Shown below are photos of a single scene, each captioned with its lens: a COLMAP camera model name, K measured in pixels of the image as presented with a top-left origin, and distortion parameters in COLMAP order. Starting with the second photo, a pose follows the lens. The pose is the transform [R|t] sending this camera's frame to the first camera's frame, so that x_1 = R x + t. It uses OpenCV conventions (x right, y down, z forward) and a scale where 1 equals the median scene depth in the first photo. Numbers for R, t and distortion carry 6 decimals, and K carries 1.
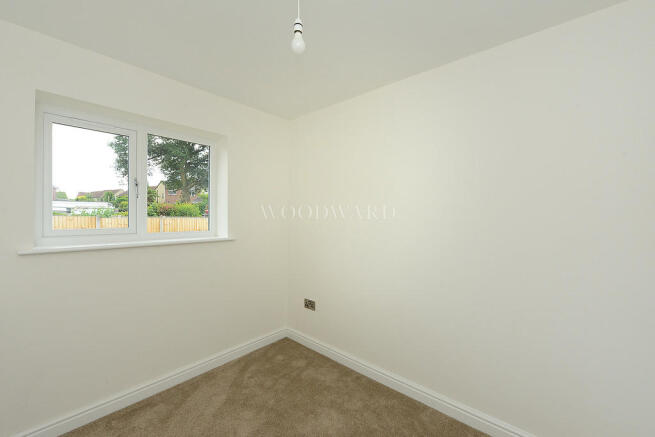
lens RADIAL K [[262.7, 0, 327.5], [0, 262.7, 218.5], [0, 0, 1]] dist [0.000304, -0.000050]
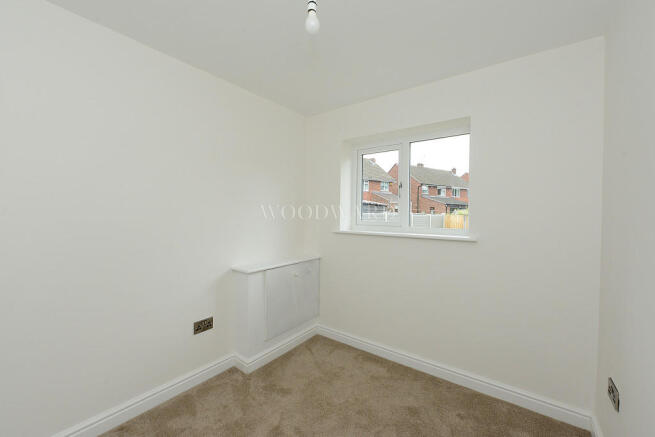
lens RADIAL K [[262.7, 0, 327.5], [0, 262.7, 218.5], [0, 0, 1]] dist [0.000304, -0.000050]
pose [[0.078814, 0.019730, -0.996694, 0.530103], [0.000598, 0.999803, 0.019839, -0.007914], [0.996889, -0.002160, 0.078787, 0.633078]]
